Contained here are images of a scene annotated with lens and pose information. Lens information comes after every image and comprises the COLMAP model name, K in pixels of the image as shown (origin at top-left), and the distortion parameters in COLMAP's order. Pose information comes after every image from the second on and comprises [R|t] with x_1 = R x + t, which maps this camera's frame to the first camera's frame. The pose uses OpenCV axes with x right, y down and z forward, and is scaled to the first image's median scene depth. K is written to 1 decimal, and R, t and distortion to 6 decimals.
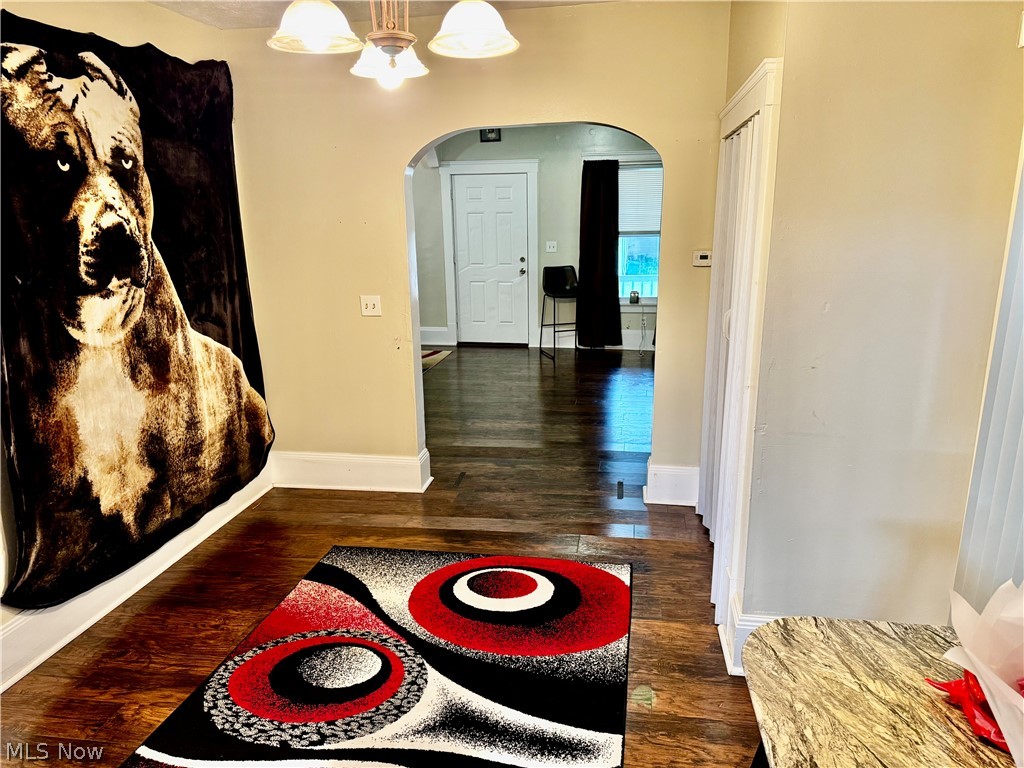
lens RADIAL K [[720.4, 0, 516.4], [0, 720.4, 404.0], [0, 0, 1]] dist [0.058493, -0.070641]
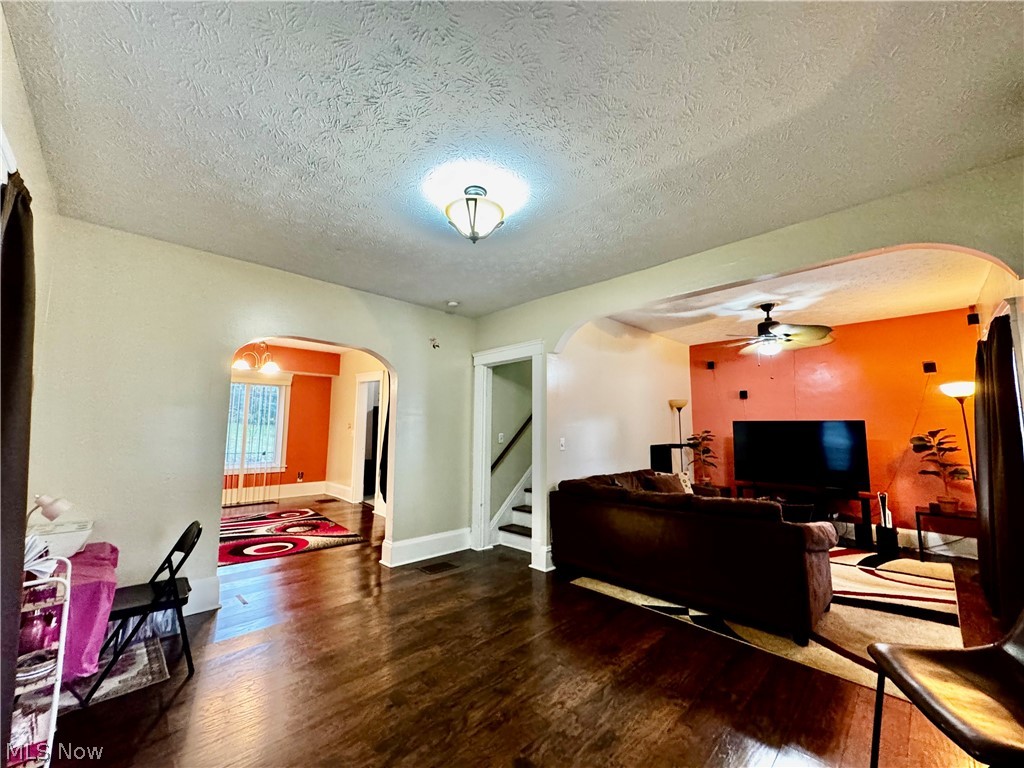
lens RADIAL K [[409.1, 0, 513.4], [0, 409.1, 383.3], [0, 0, 1]] dist [-0.002231, -0.000062]
pose [[-0.585882, -0.071218, -0.807261, 0.248703], [-0.220679, 0.972507, 0.074365, -0.214914], [0.779771, 0.221715, -0.585491, 0.905868]]
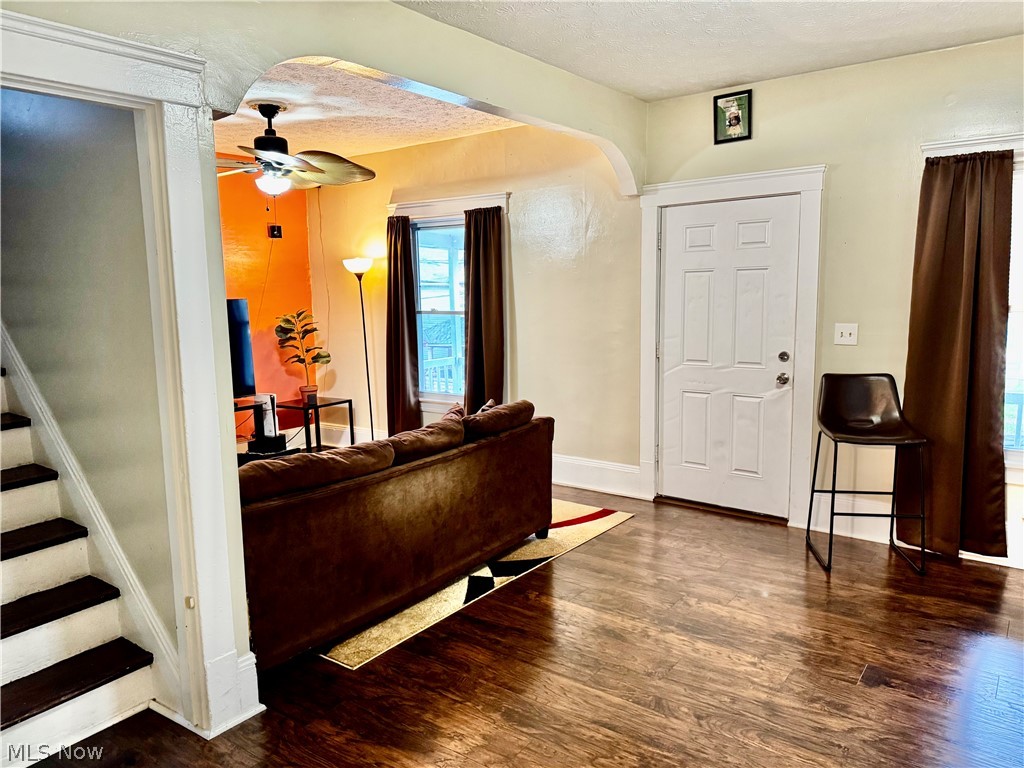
lens RADIAL K [[720.4, 0, 514.0], [0, 720.4, 386.4], [0, 0, 1]] dist [0.058493, -0.070641]
pose [[0.890067, 0.059738, -0.451899, 0.073764], [-0.120002, 0.987113, -0.105869, -0.101331], [0.439751, 0.148460, 0.885764, 0.459914]]
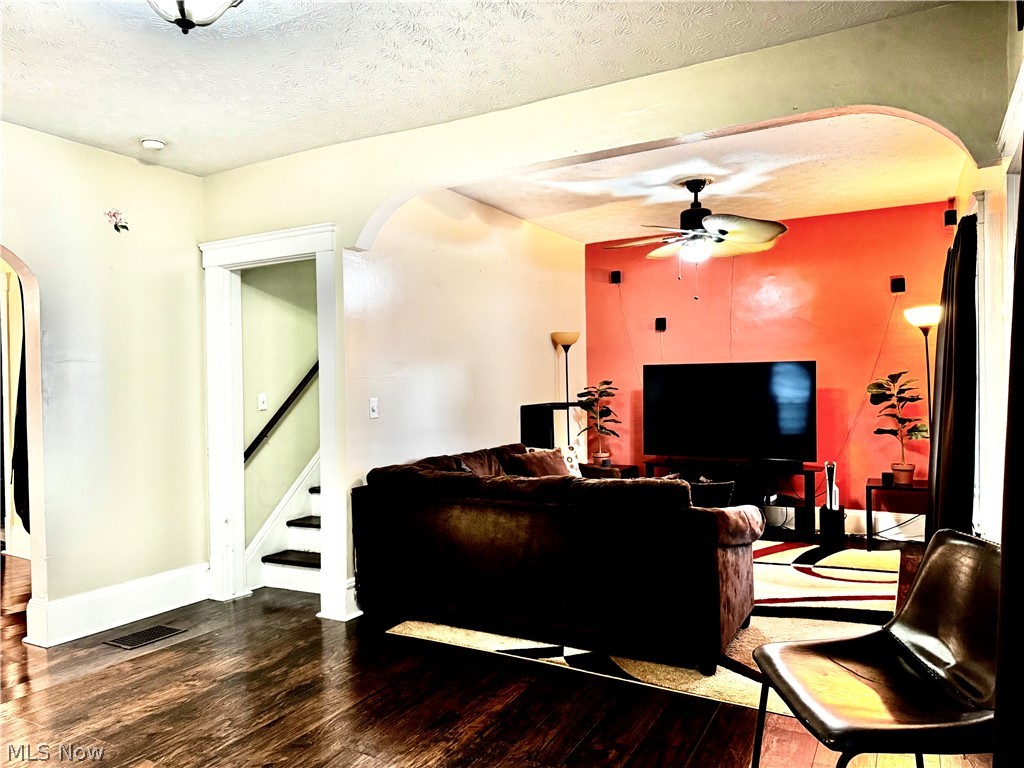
lens RADIAL K [[720.4, 0, 506.9], [0, 720.4, 388.5], [0, 0, 1]] dist [0.058493, -0.070641]
pose [[-0.333344, 0.034172, -0.942186, 0.258182], [-0.242468, 0.962622, 0.120698, -0.217235], [0.911093, 0.268684, -0.312598, 0.920675]]
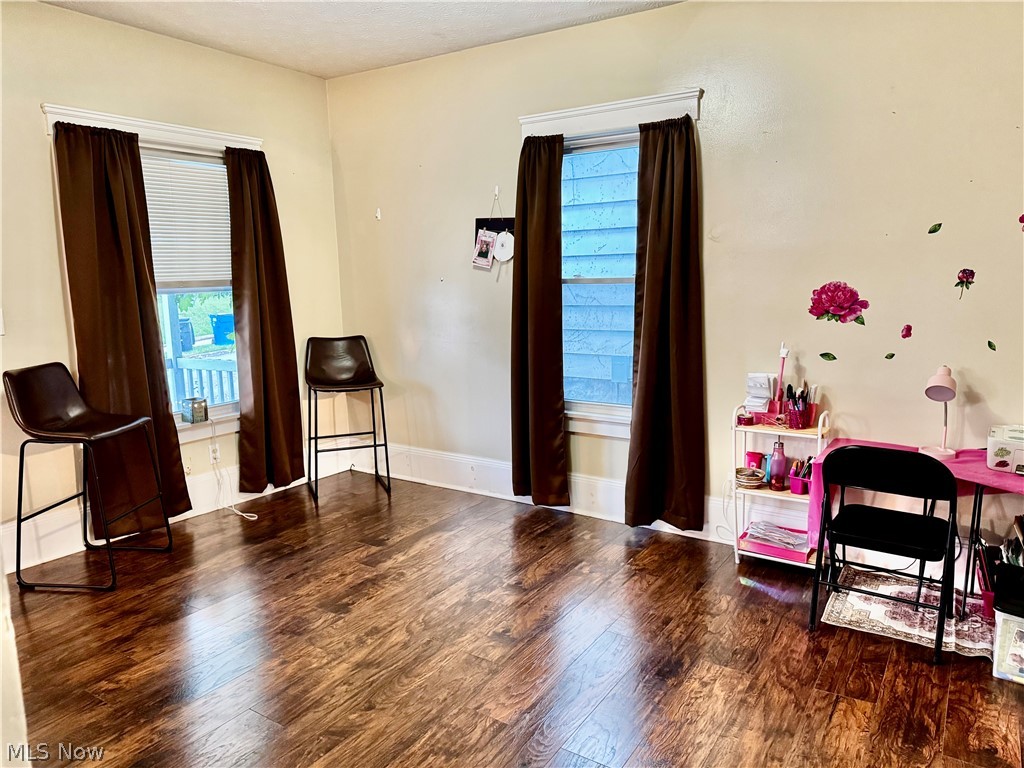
lens RADIAL K [[720.4, 0, 510.2], [0, 720.4, 381.0], [0, 0, 1]] dist [0.058493, -0.070641]
pose [[0.401852, -0.133124, 0.905976, -0.201408], [0.257702, 0.965830, 0.027613, -0.123448], [-0.878695, 0.222375, 0.422427, 0.585094]]
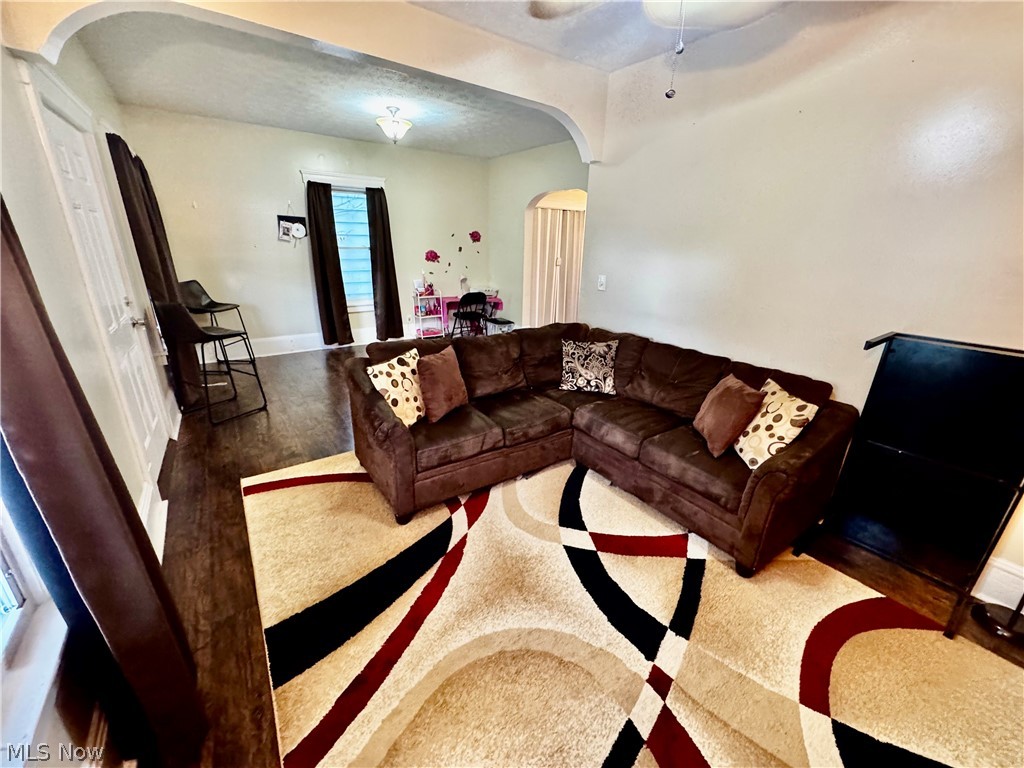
lens RADIAL K [[409.1, 0, 515.5], [0, 409.1, 387.9], [0, 0, 1]] dist [-0.002231, -0.000062]
pose [[-0.711281, -0.231945, 0.663537, -0.425906], [0.182714, 0.850528, 0.493171, -0.243360], [-0.678745, 0.472021, -0.562585, 1.013687]]
